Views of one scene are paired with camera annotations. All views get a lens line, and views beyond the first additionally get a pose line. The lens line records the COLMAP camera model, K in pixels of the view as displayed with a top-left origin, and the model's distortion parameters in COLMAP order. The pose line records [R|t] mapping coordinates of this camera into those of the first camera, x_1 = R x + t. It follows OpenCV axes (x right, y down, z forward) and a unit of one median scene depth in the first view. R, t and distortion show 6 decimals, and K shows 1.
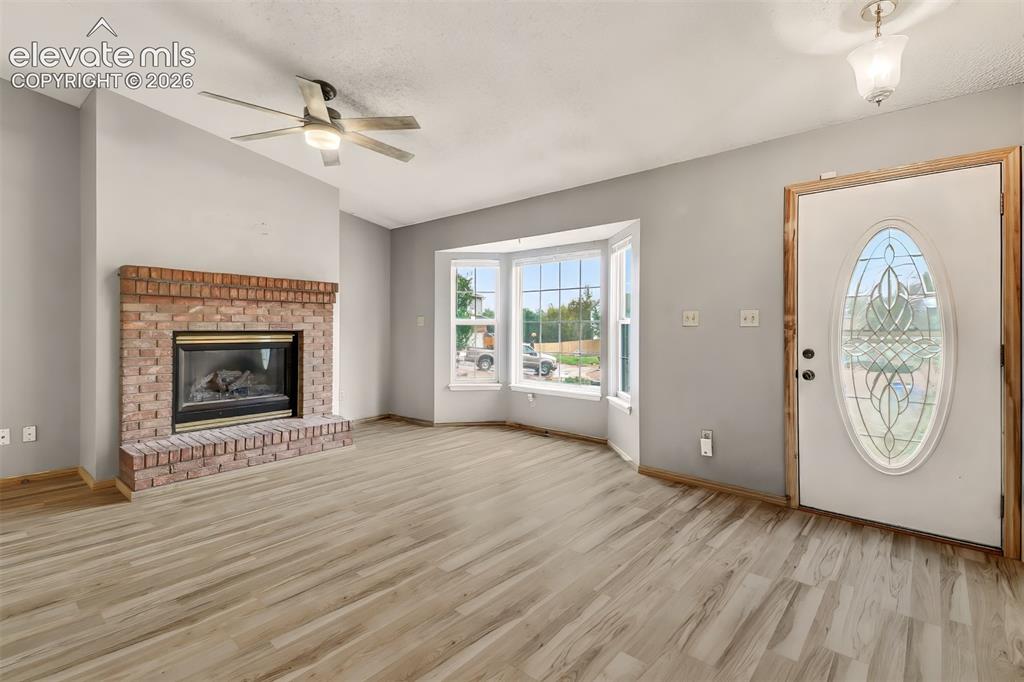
lens RADIAL K [[465.4, 0, 510.8], [0, 465.4, 324.0], [0, 0, 1]] dist [0.068875, -0.031282]
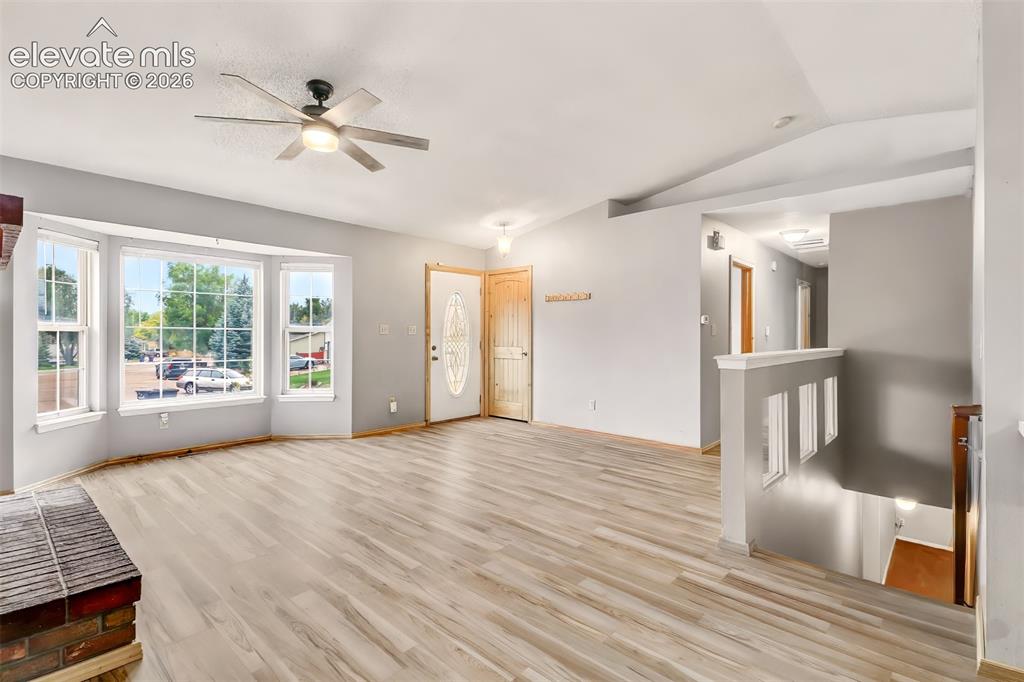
lens RADIAL K [[475.1, 0, 519.2], [0, 475.1, 336.1], [0, 0, 1]] dist [0.031318, 0.000285]
pose [[0.009897, -0.002103, 0.999949, -1.490668], [-0.011417, 0.999932, 0.002216, 0.002639], [-0.999886, -0.011439, 0.009872, 0.642836]]
